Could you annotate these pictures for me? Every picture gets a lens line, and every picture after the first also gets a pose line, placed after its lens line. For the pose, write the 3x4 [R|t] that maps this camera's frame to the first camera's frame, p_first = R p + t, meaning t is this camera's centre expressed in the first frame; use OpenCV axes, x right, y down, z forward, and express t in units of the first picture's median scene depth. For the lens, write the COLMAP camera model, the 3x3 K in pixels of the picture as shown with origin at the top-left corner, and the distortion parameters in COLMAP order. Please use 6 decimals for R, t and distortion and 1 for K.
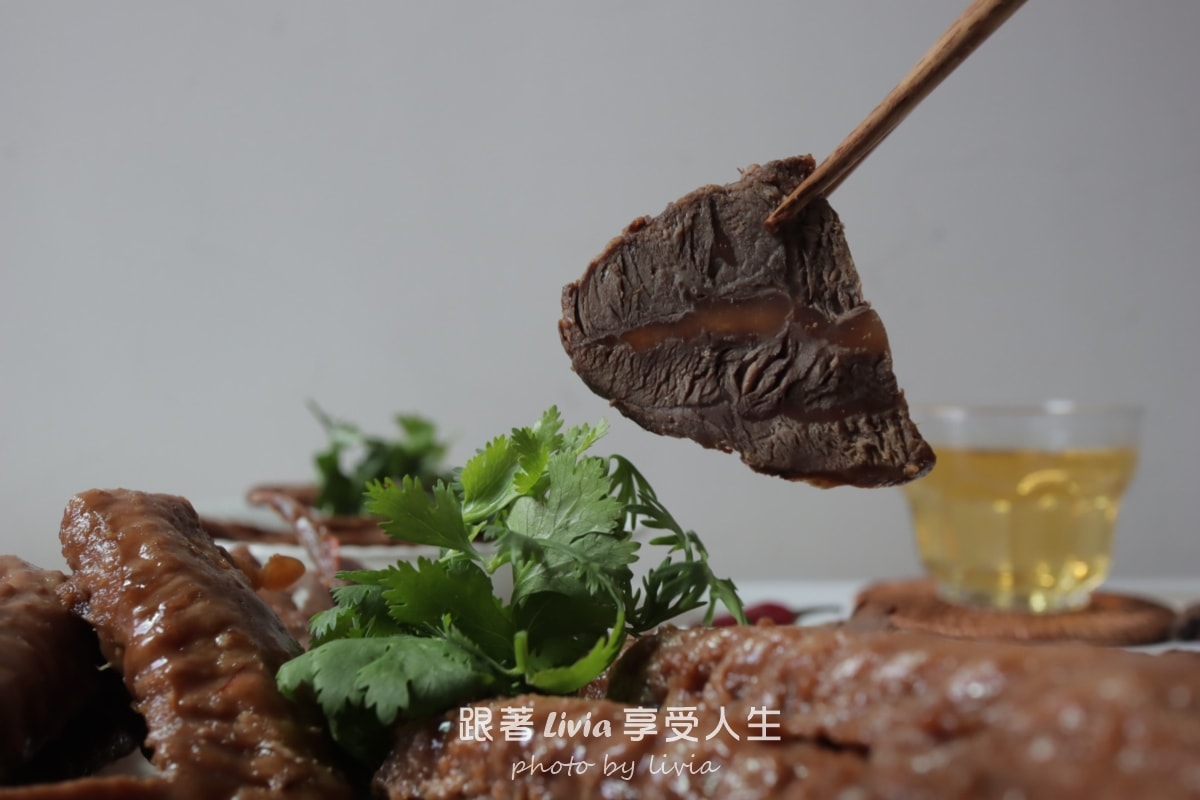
lens RADIAL K [[1216.3, 0, 604.0], [0, 1216.3, 399.5], [0, 0, 1]] dist [0.007292, 0.000000]
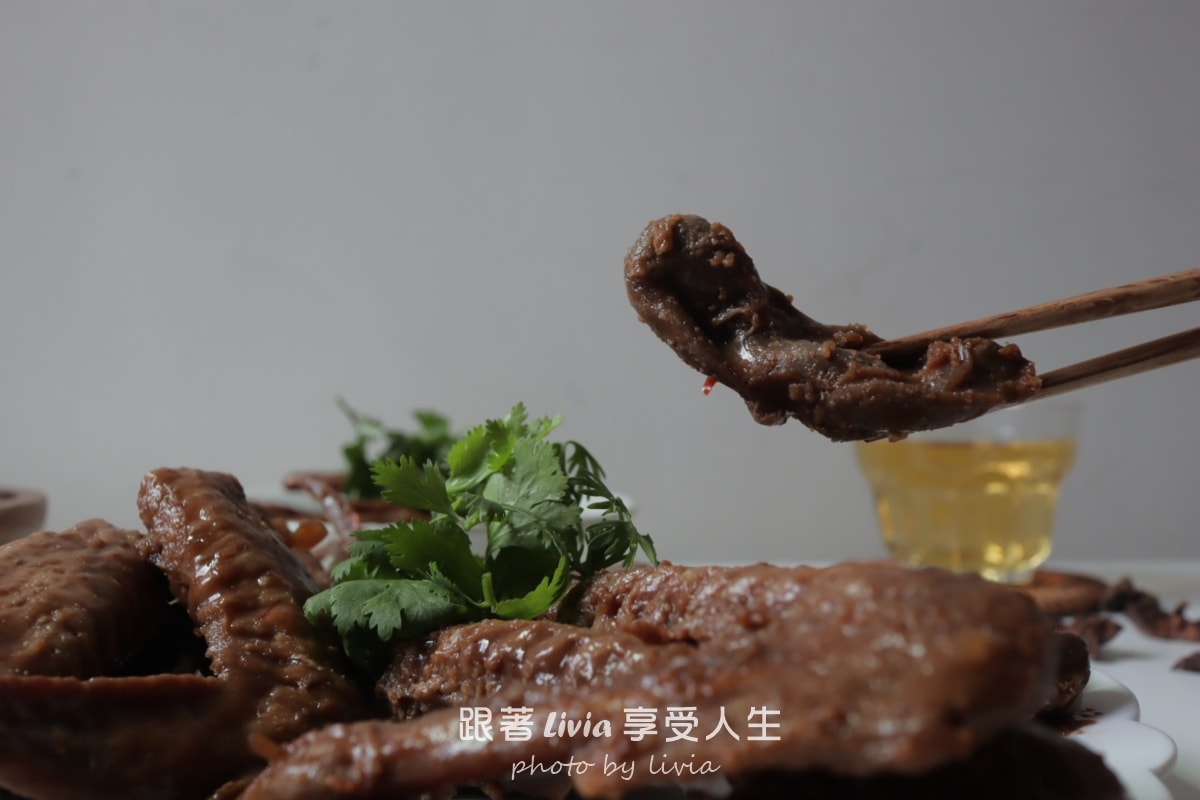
lens RADIAL K [[1216.3, 0, 609.3], [0, 1216.3, 400.4], [0, 0, 1]] dist [0.007292, 0.000000]
pose [[0.999661, -0.000761, -0.026034, 0.092682], [0.000830, 0.999996, 0.002614, 0.000118], [0.026032, -0.002635, 0.999658, -0.295565]]
